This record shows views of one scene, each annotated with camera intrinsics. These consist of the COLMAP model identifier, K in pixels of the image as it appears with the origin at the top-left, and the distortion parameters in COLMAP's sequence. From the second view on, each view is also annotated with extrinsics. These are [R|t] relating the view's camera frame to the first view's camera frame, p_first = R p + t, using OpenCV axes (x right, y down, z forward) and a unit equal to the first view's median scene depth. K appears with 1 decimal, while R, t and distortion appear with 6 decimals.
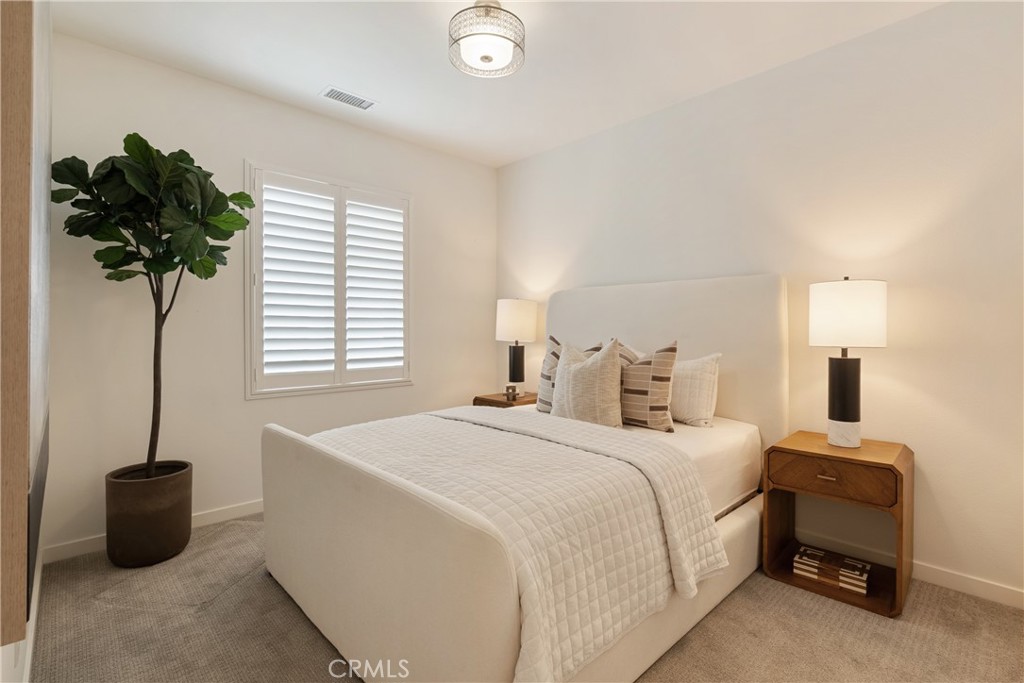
lens RADIAL K [[474.0, 0, 516.5], [0, 474.0, 342.4], [0, 0, 1]] dist [-0.001302, -0.000101]
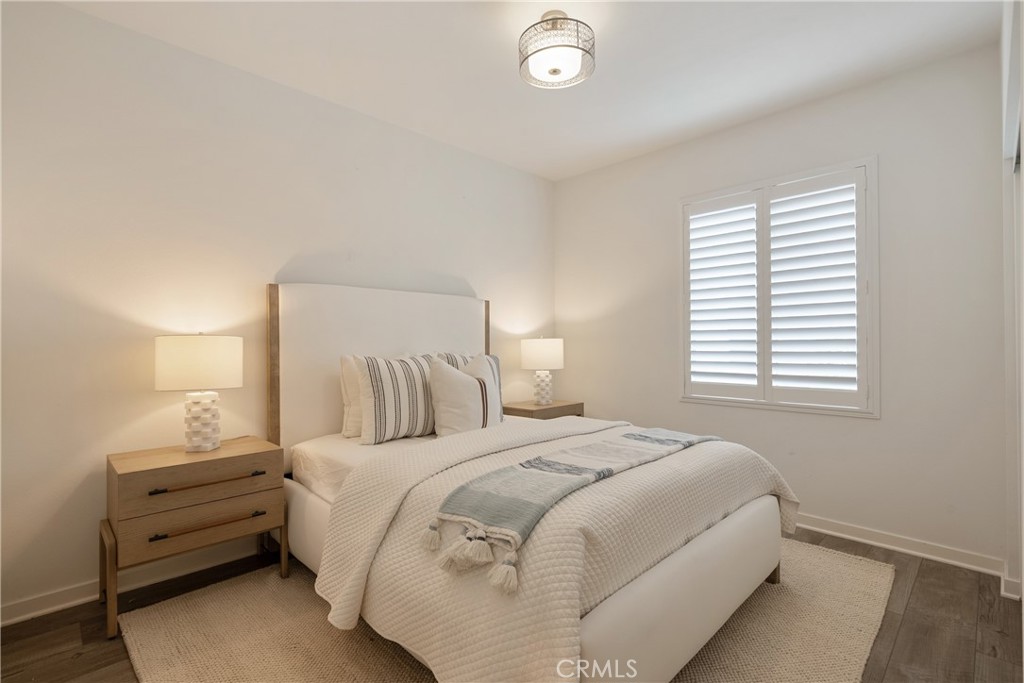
lens RADIAL K [[474.0, 0, 516.5], [0, 474.0, 342.4], [0, 0, 1]] dist [-0.001302, -0.000101]
pose [[0.029307, 0.005144, -0.999557, 0.539861], [-0.015139, 0.999874, 0.004702, -0.023778], [0.999456, 0.014994, 0.029381, 0.487882]]
